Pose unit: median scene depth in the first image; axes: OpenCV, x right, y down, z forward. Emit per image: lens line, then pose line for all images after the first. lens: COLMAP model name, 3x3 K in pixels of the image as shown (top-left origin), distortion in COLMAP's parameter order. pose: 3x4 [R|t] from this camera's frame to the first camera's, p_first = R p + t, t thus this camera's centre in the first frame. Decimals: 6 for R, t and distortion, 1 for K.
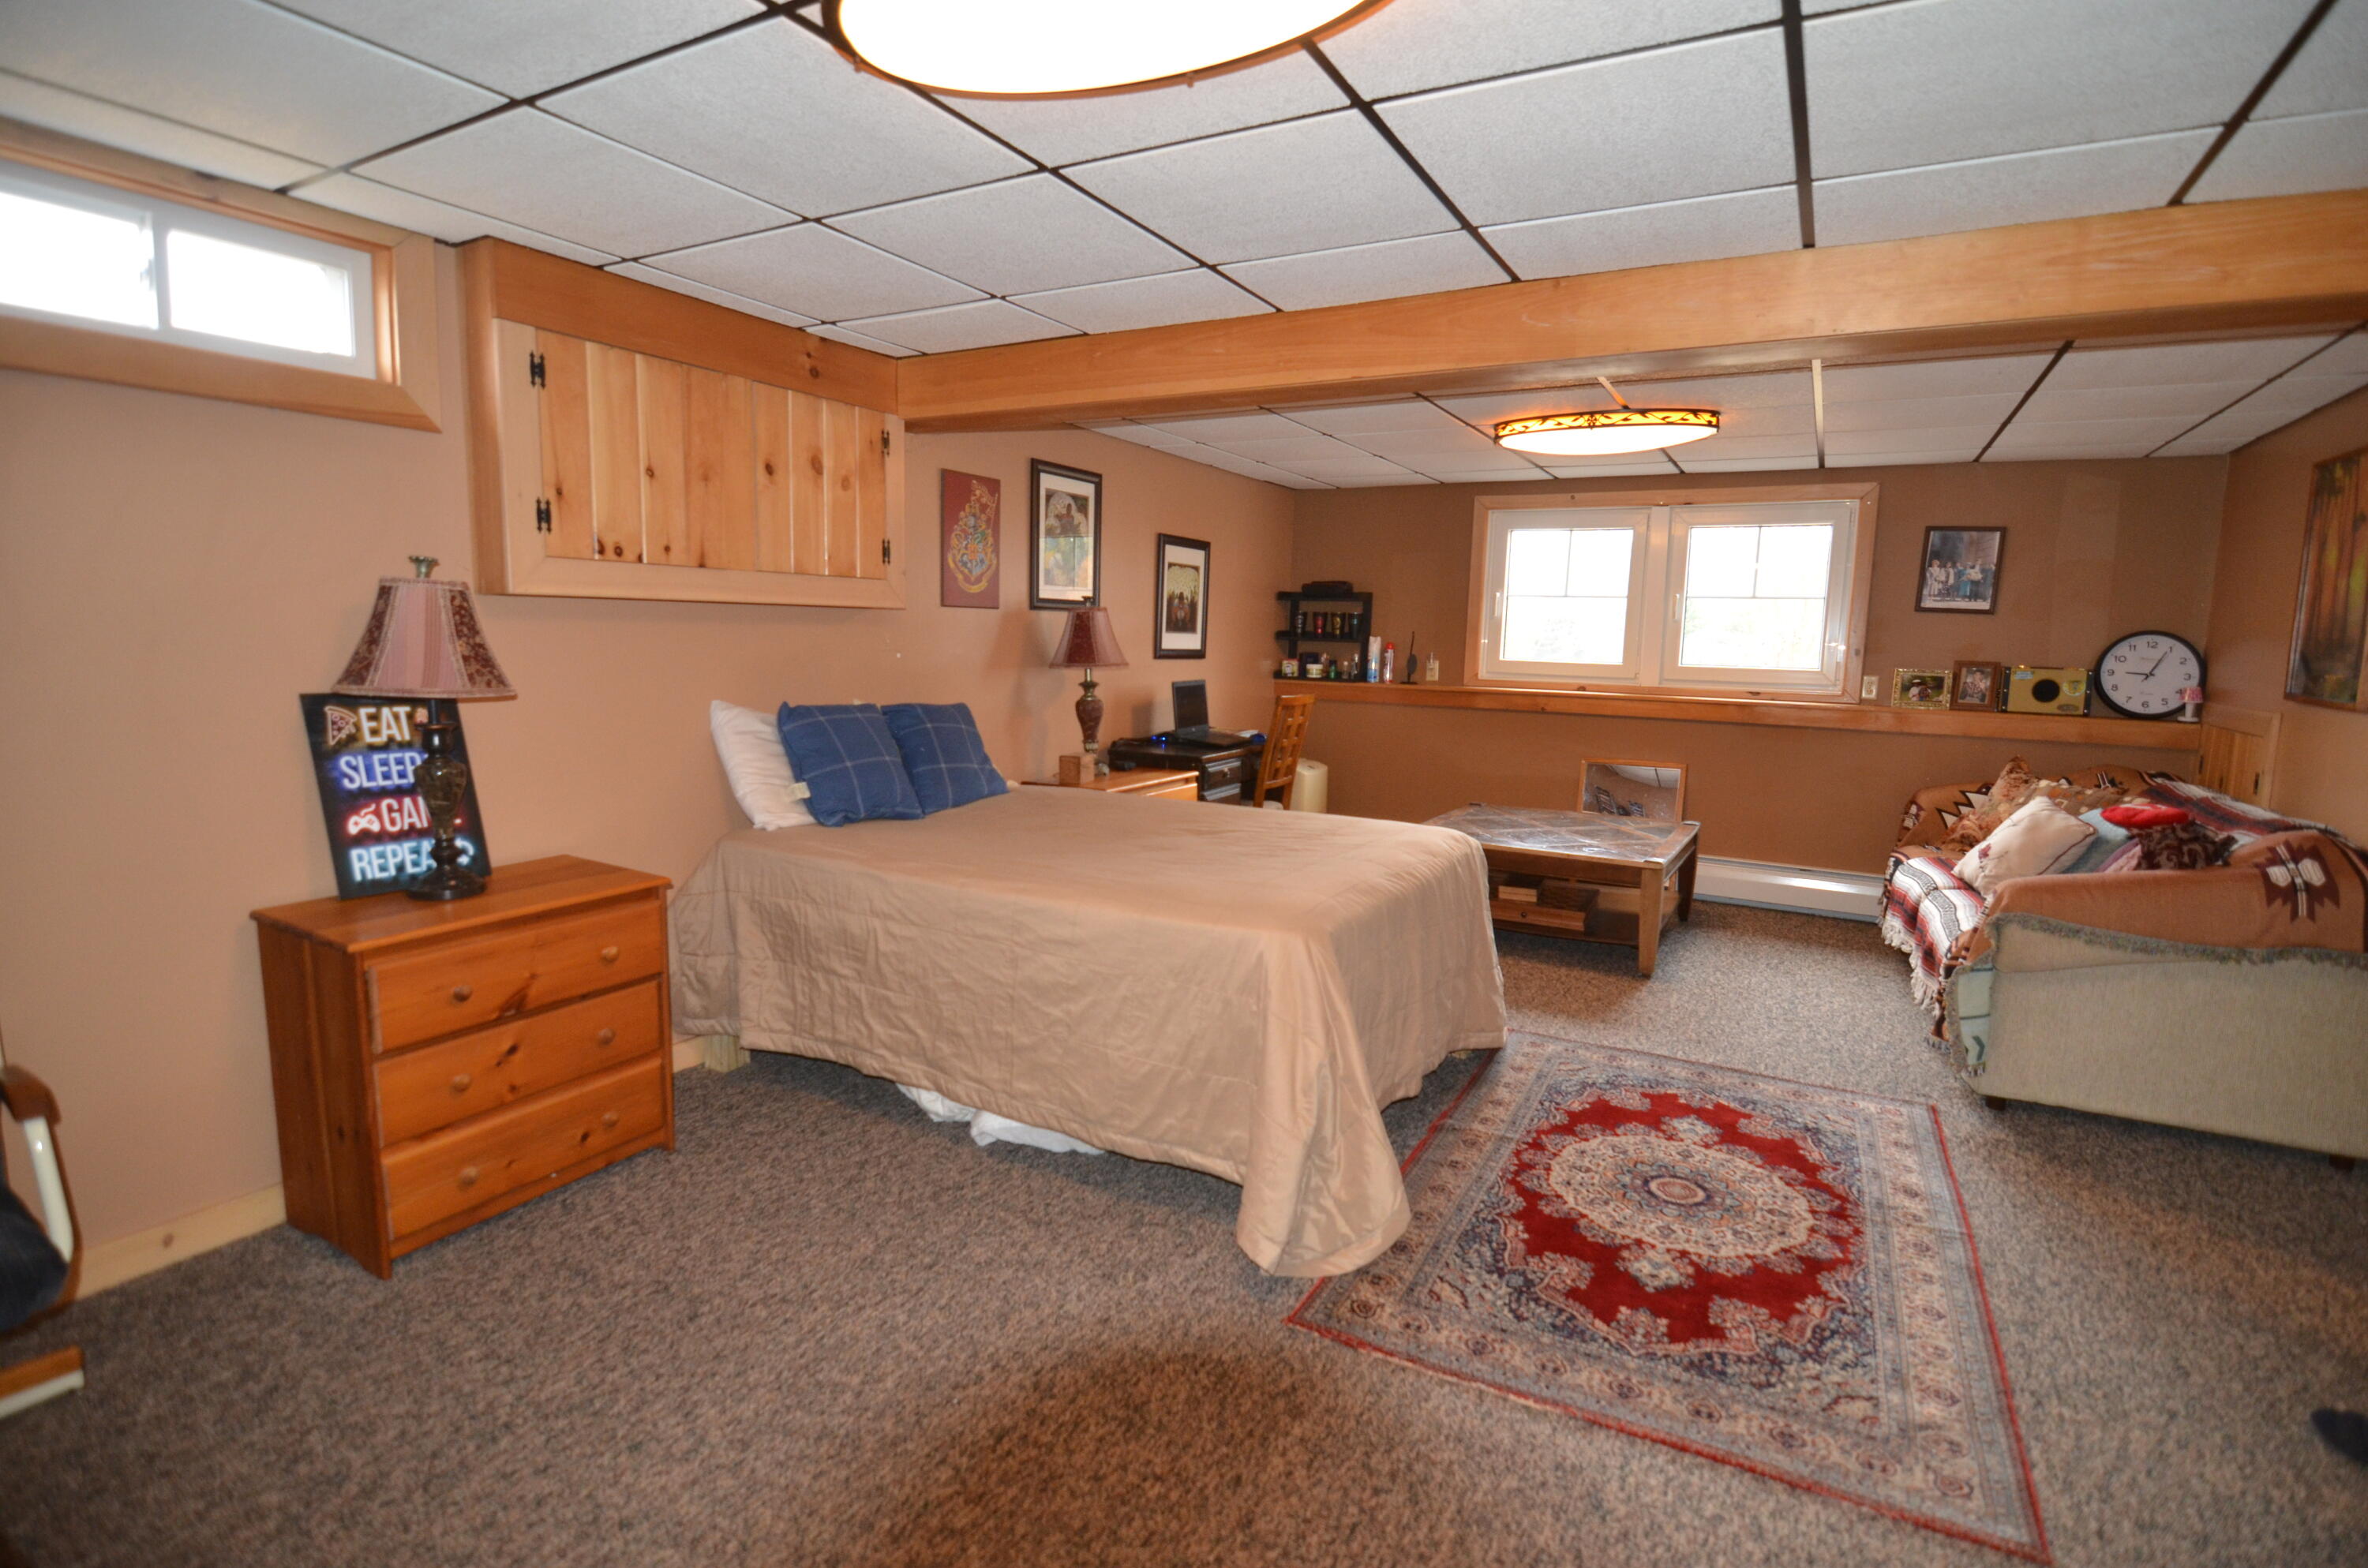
lens RADIAL K [[1135.1, 0, 1197.4], [0, 1135.1, 780.8], [0, 0, 1]] dist [-0.011006, -0.006943]
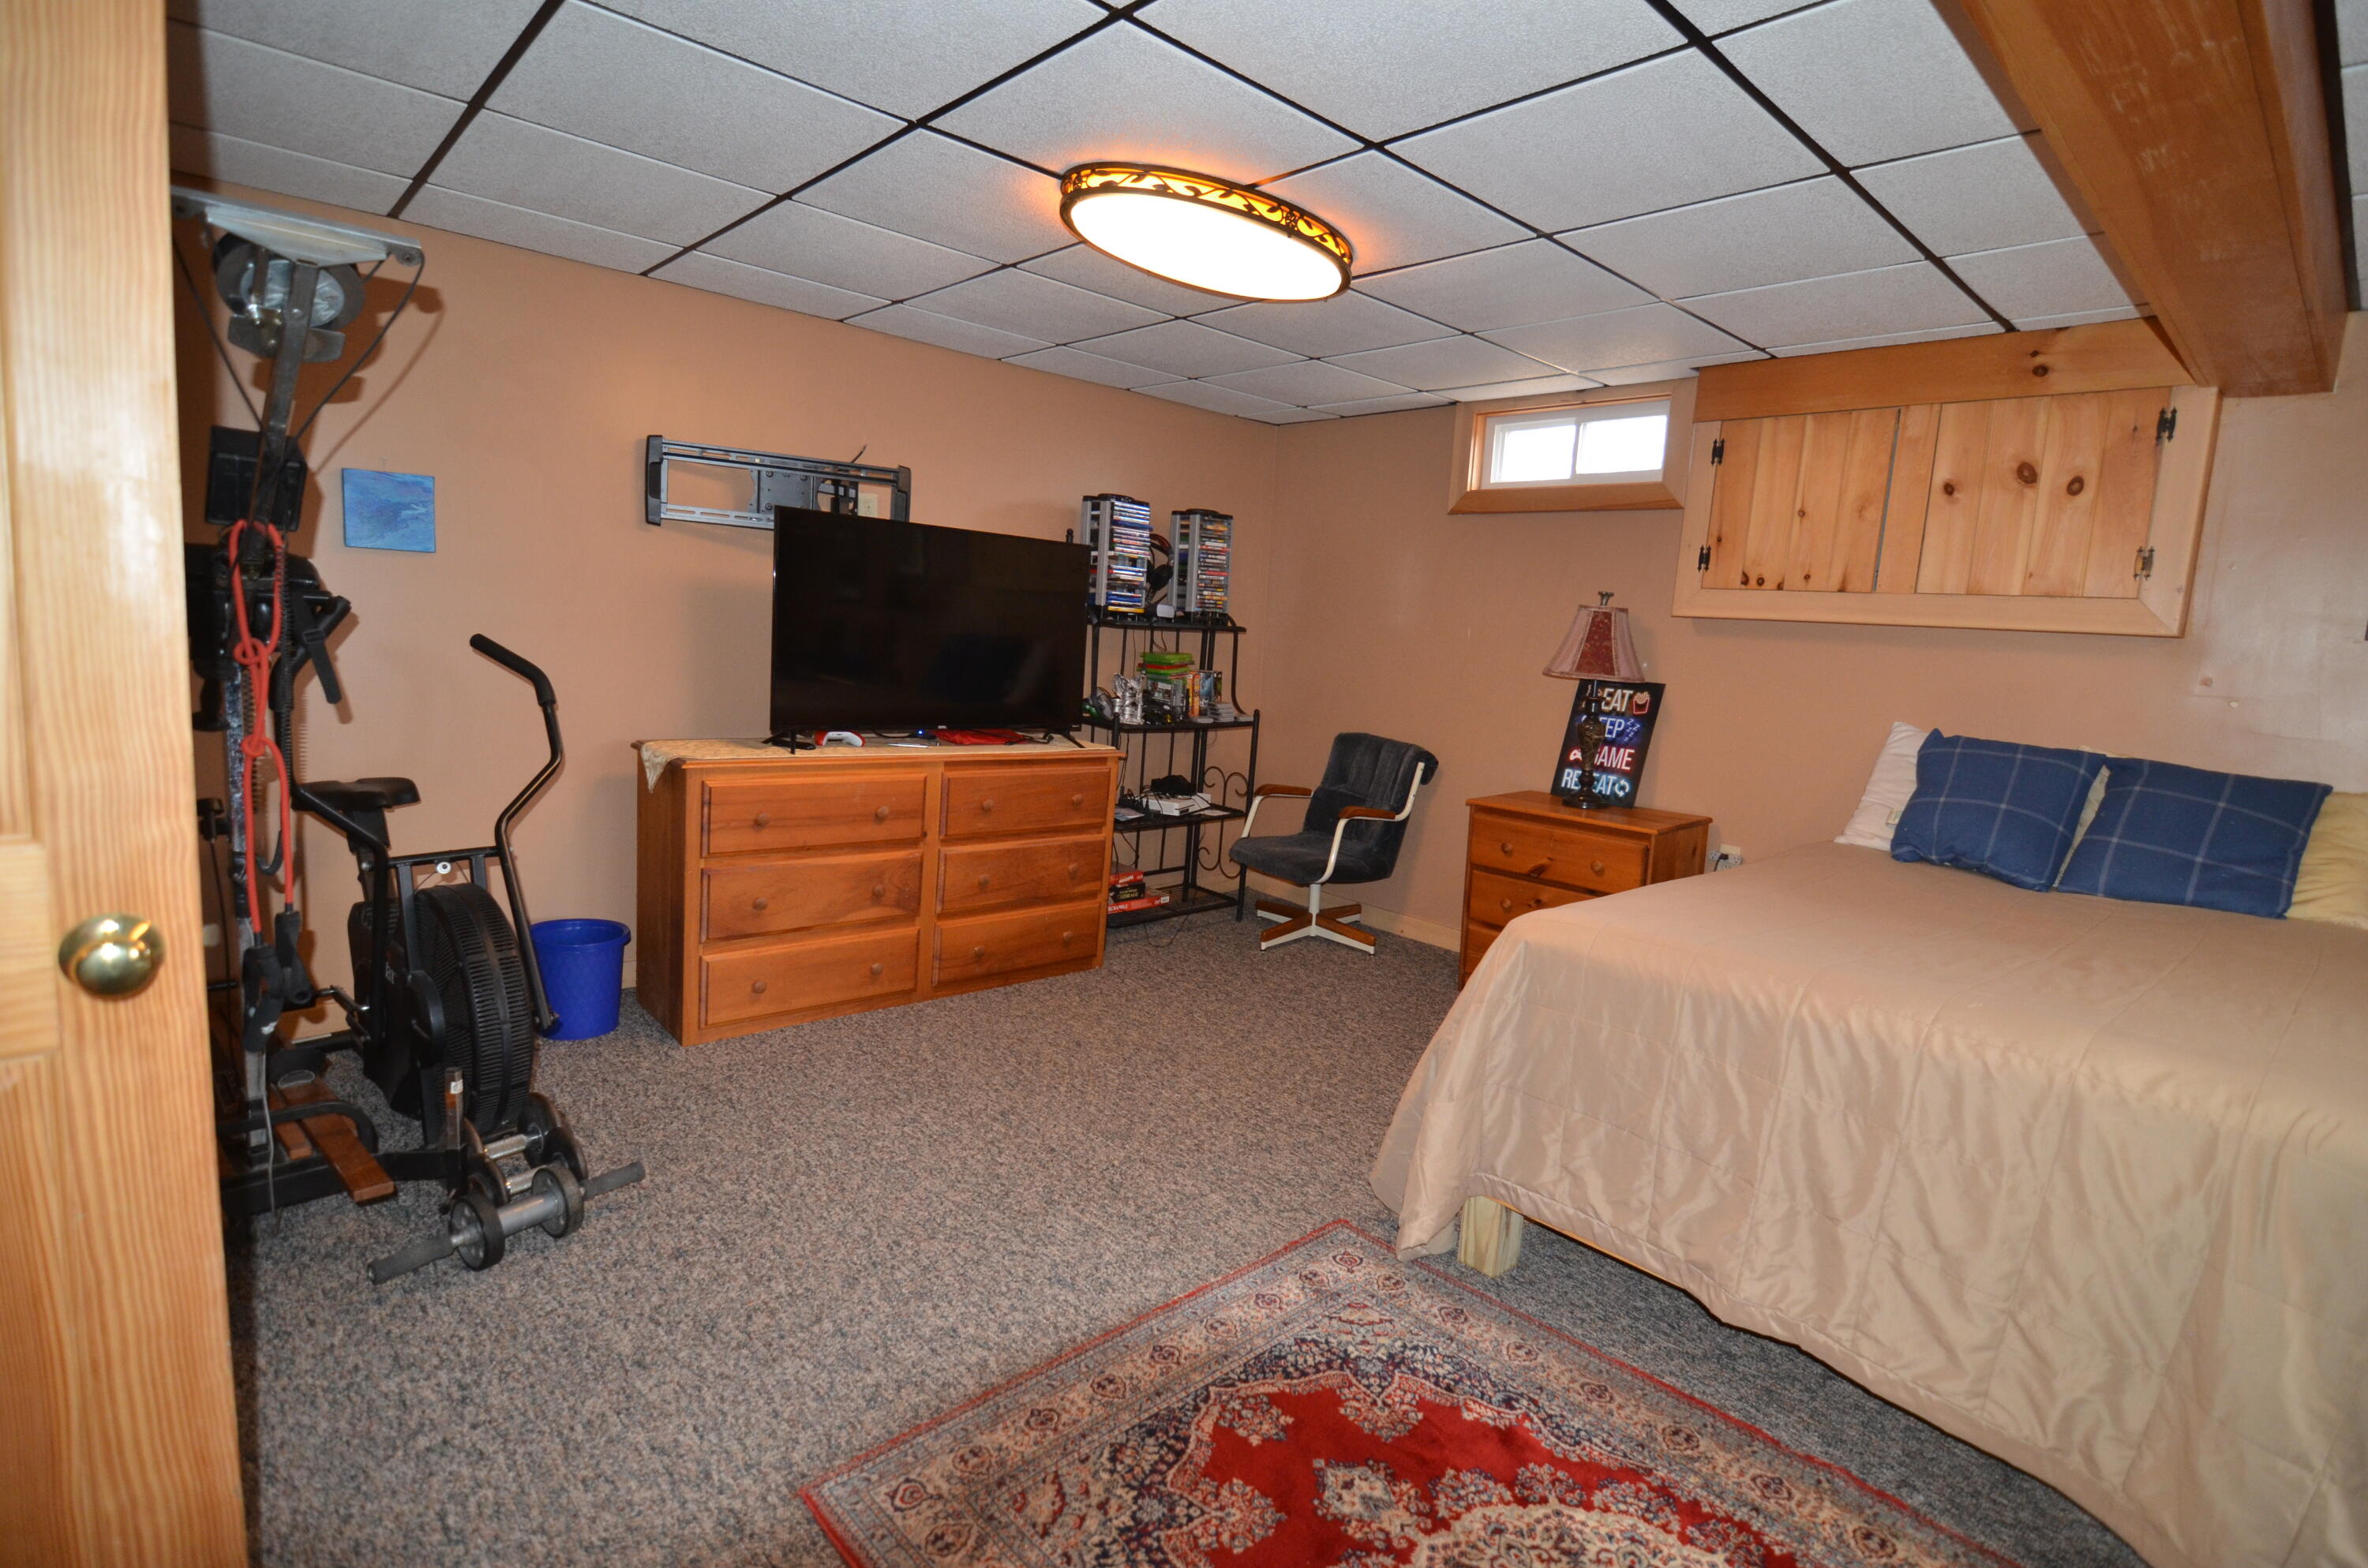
lens RADIAL K [[1135.1, 0, 1194.5], [0, 1135.1, 774.4], [0, 0, 1]] dist [-0.011006, -0.006943]
pose [[-0.308010, 0.085557, -0.947528, 0.803167], [-0.190496, 0.970233, 0.149531, -0.060938], [0.932117, 0.226557, -0.282543, 0.761382]]
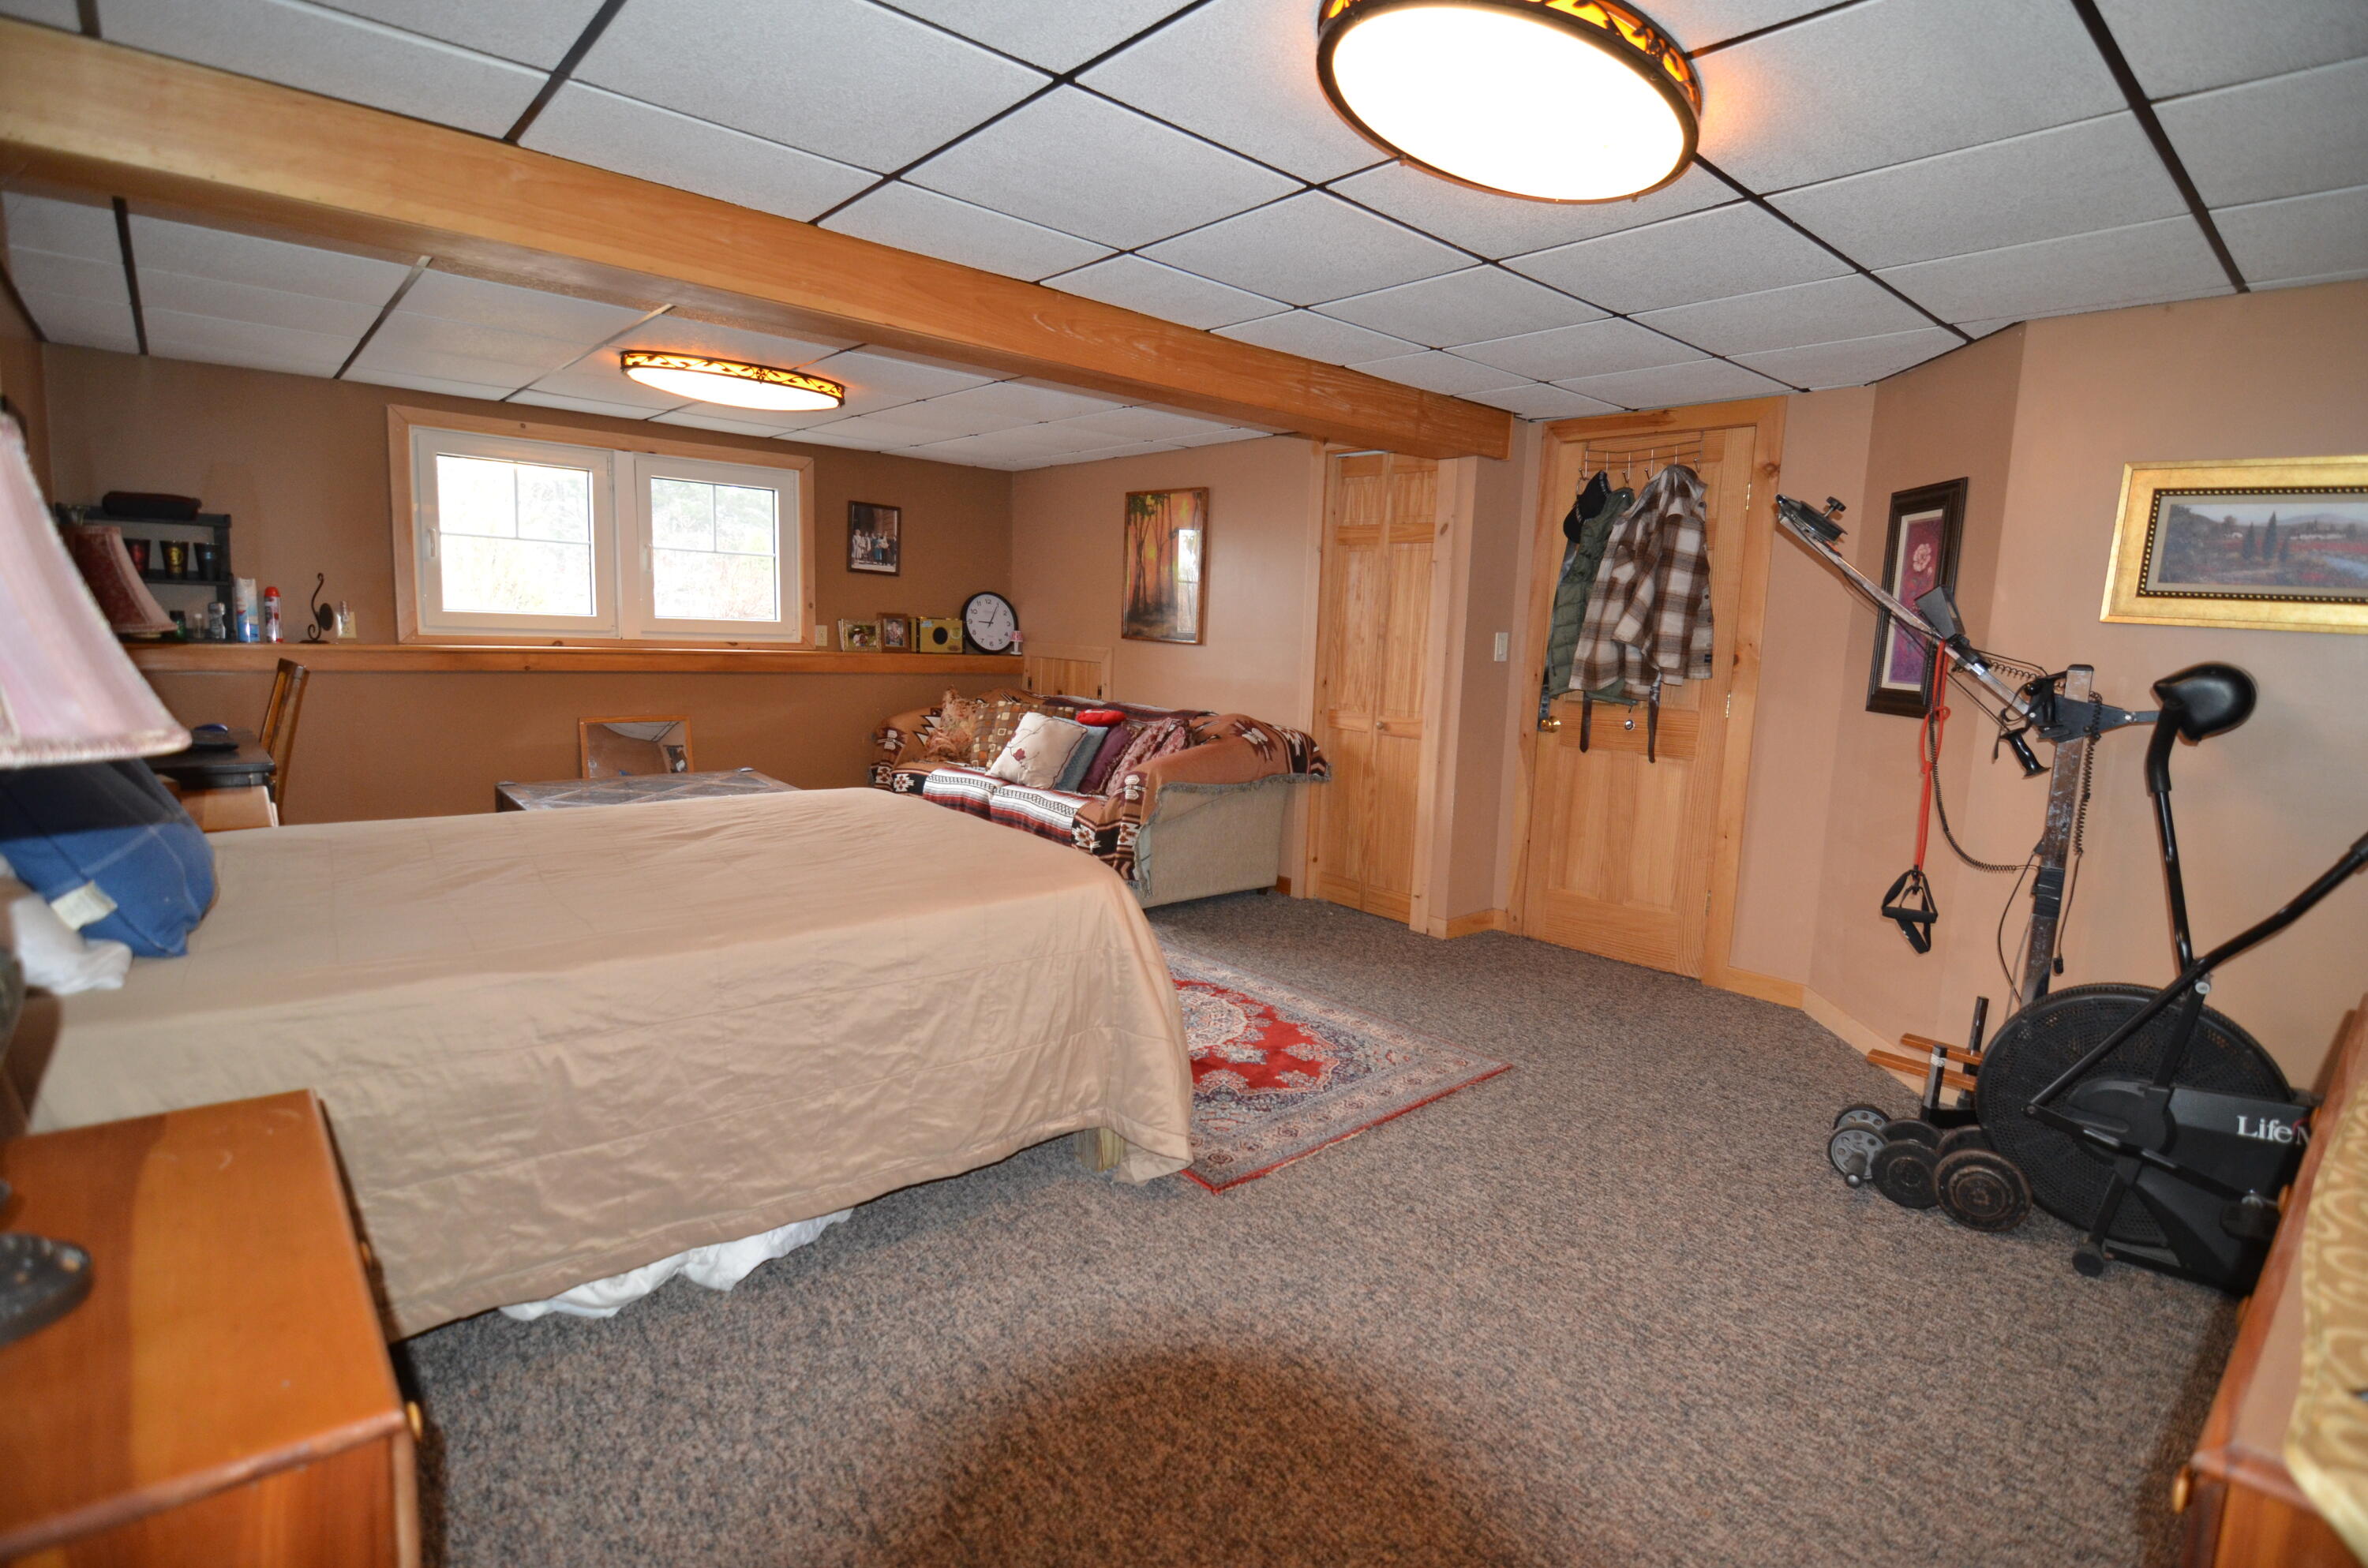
lens RADIAL K [[1135.1, 0, 1196.8], [0, 1135.1, 783.9], [0, 0, 1]] dist [-0.011006, -0.006943]
pose [[0.330748, -0.140691, 0.933173, -0.681453], [0.091046, 0.988969, 0.116833, -0.056734], [-0.939317, 0.046320, 0.339909, 0.423214]]
